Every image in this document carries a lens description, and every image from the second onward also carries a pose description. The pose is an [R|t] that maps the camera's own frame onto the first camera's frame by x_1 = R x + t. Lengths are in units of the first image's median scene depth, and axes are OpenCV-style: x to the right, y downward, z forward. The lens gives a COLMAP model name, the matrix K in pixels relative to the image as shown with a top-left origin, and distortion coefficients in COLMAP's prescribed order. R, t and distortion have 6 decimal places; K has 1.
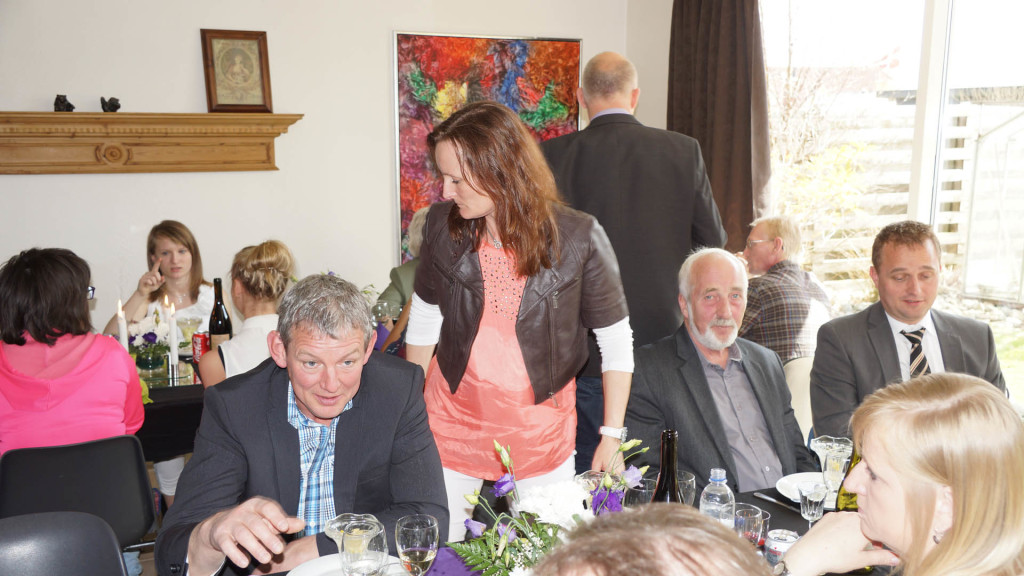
lens RADIAL K [[997.3, 0, 513.6], [0, 997.3, 295.6], [0, 0, 1]] dist [0.100616, 0.000000]
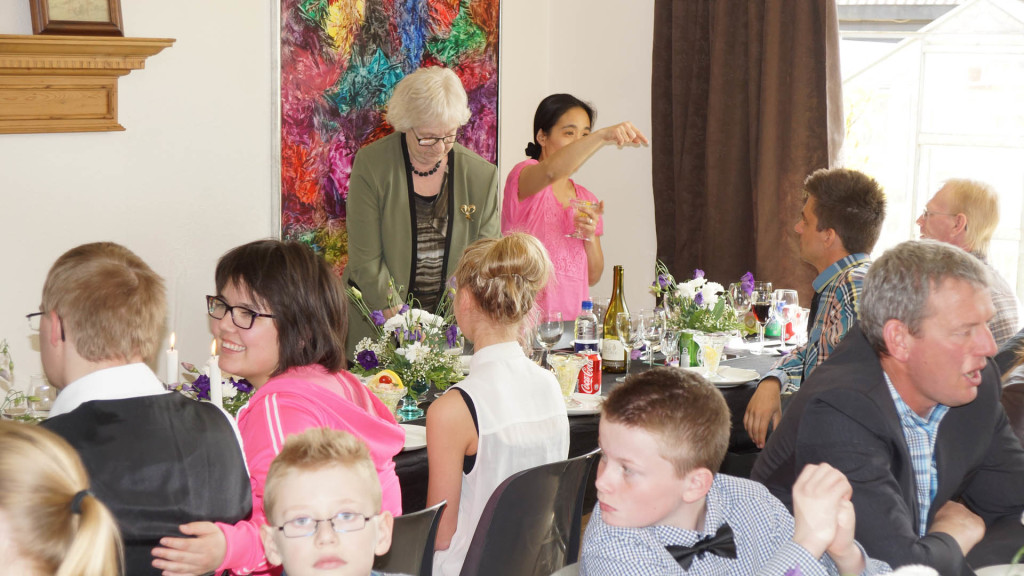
lens RADIAL K [[1931.4, 0, 516.8], [0, 1931.4, 285.7], [0, 0, 1]] dist [0.085484, 0.000000]
pose [[0.904583, -0.038338, 0.424570, -0.491870], [0.061389, 0.997282, -0.040742, 0.027688], [-0.421854, 0.062918, 0.904478, -0.132931]]
